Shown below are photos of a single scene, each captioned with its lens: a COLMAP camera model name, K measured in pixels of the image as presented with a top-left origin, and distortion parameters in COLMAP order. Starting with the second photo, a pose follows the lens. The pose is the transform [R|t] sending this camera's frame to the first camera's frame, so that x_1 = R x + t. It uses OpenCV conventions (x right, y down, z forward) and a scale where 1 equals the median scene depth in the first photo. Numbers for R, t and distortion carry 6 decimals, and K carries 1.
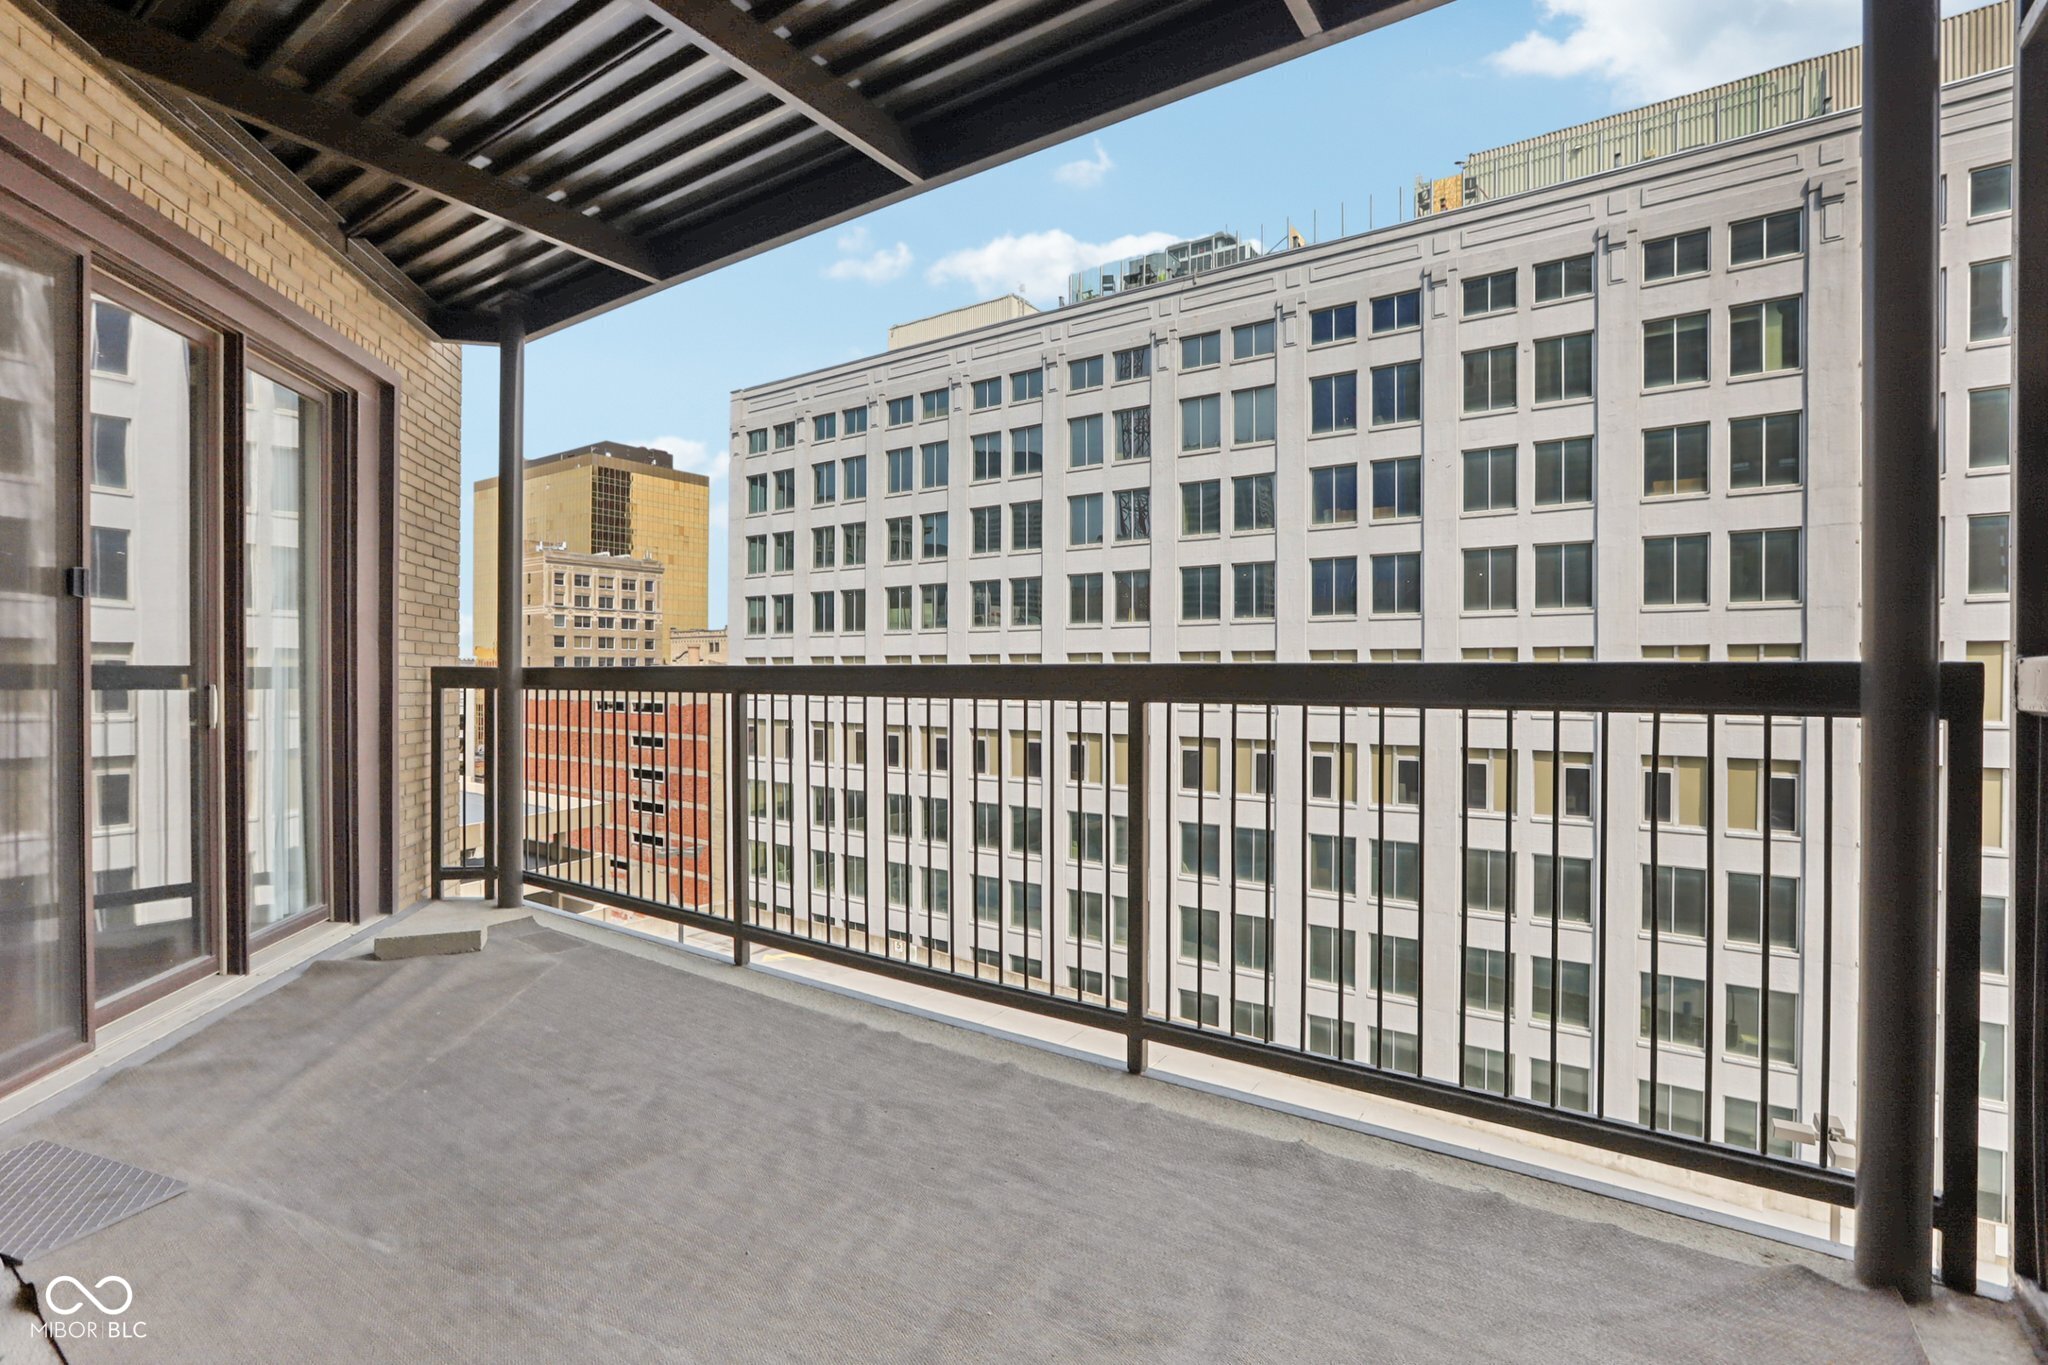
lens RADIAL K [[1057.5, 0, 1044.4], [0, 1057.5, 683.8], [0, 0, 1]] dist [0.020152, 0.010070]
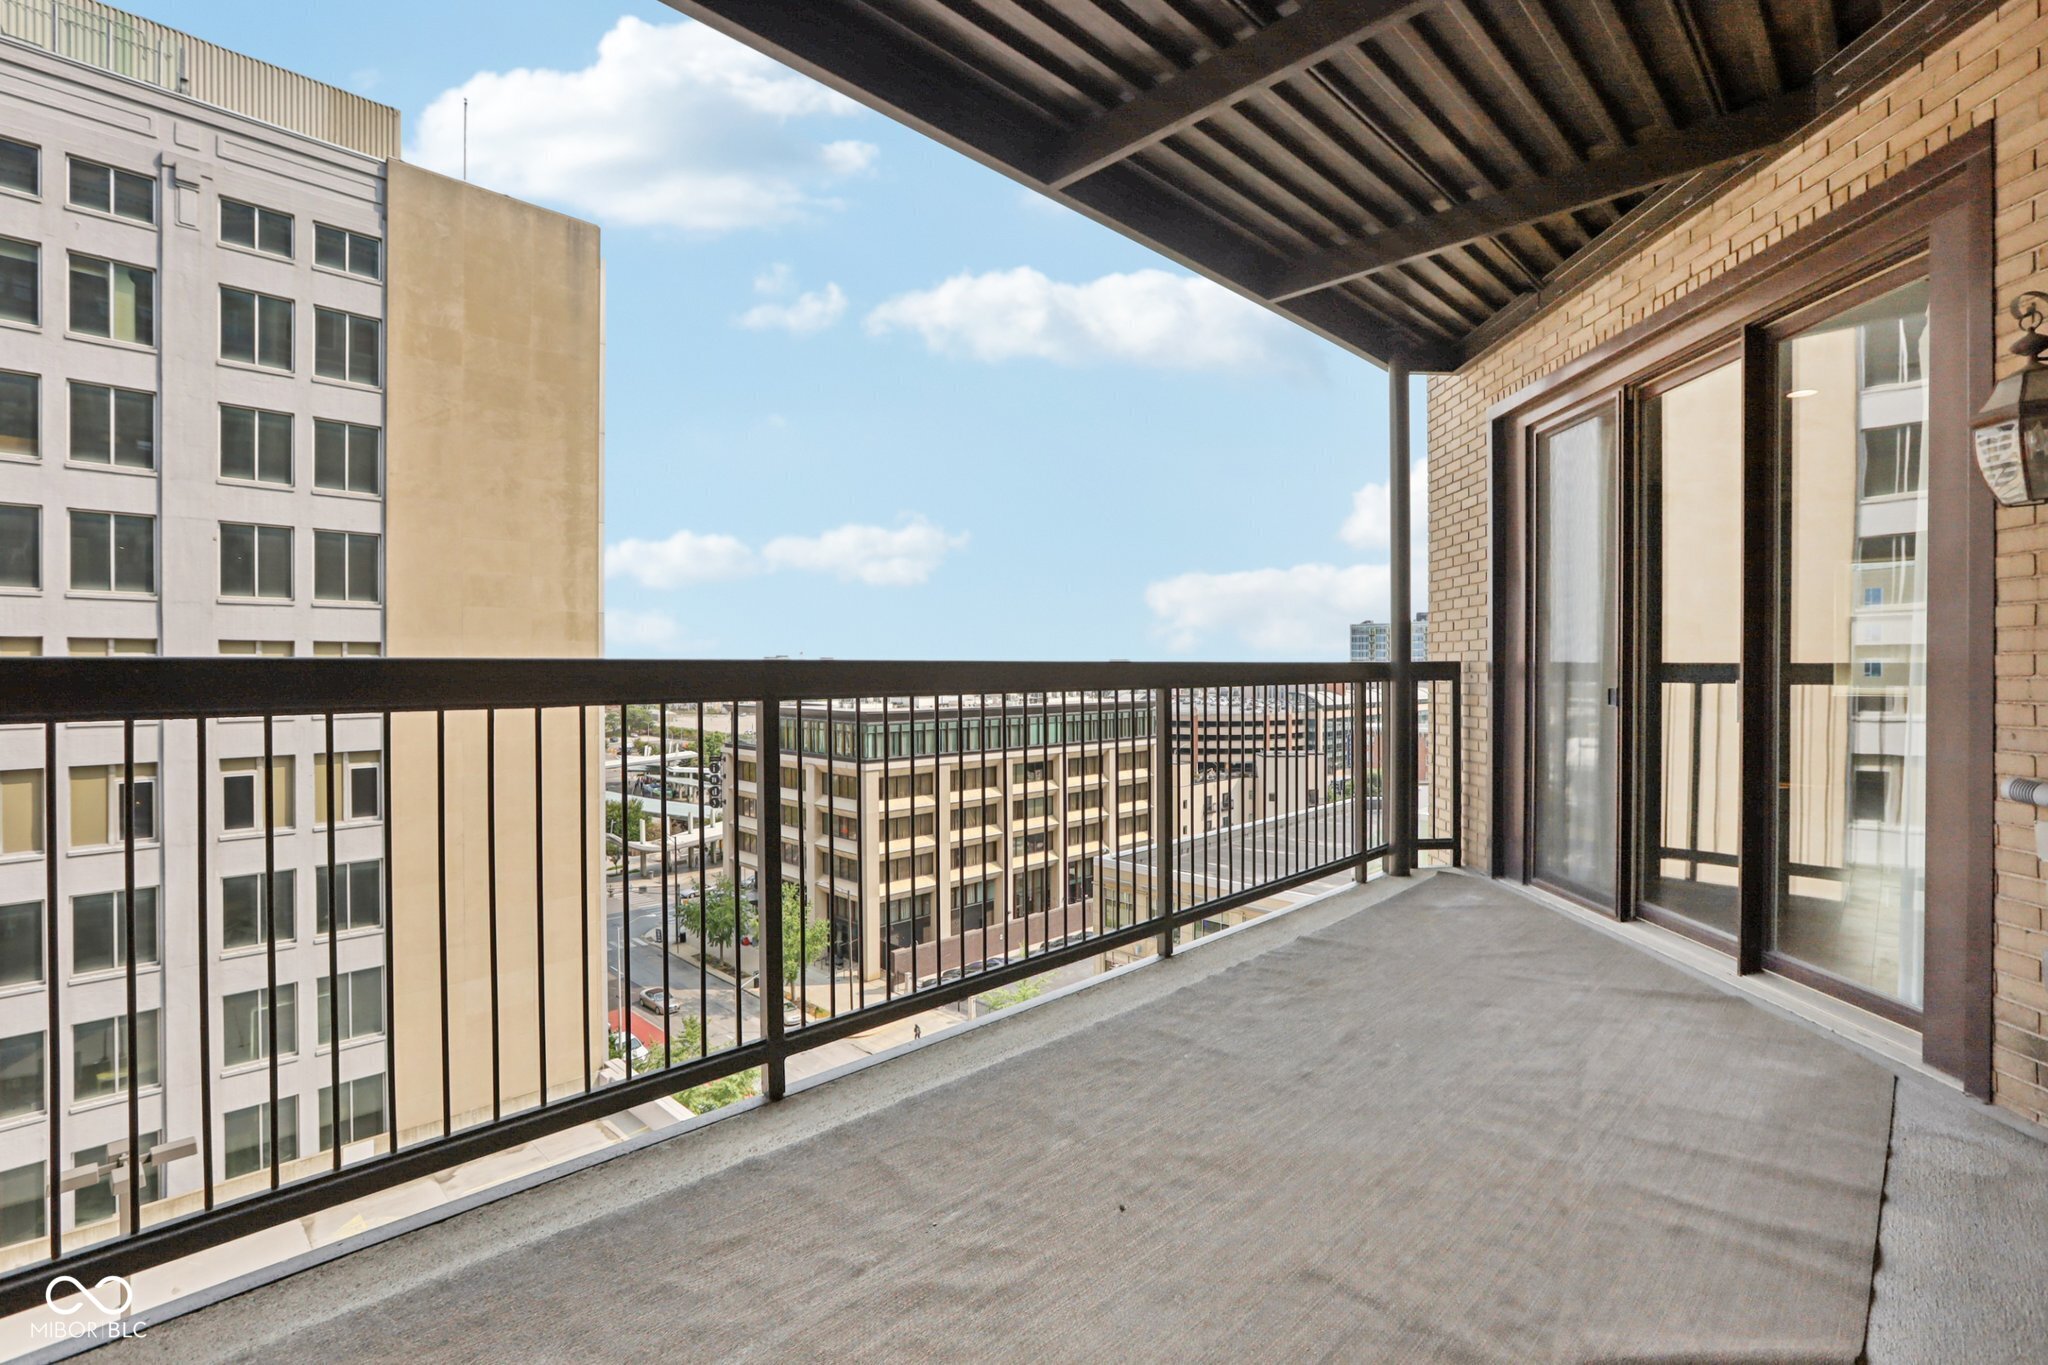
lens RADIAL K [[1057.5, 0, 1026.3], [0, 1057.5, 686.2], [0, 0, 1]] dist [0.020152, 0.010070]
pose [[0.200883, -0.011425, 0.979549, -0.201473], [0.005905, 0.999928, 0.010452, -0.001434], [-0.979597, 0.003685, 0.200936, 0.142002]]
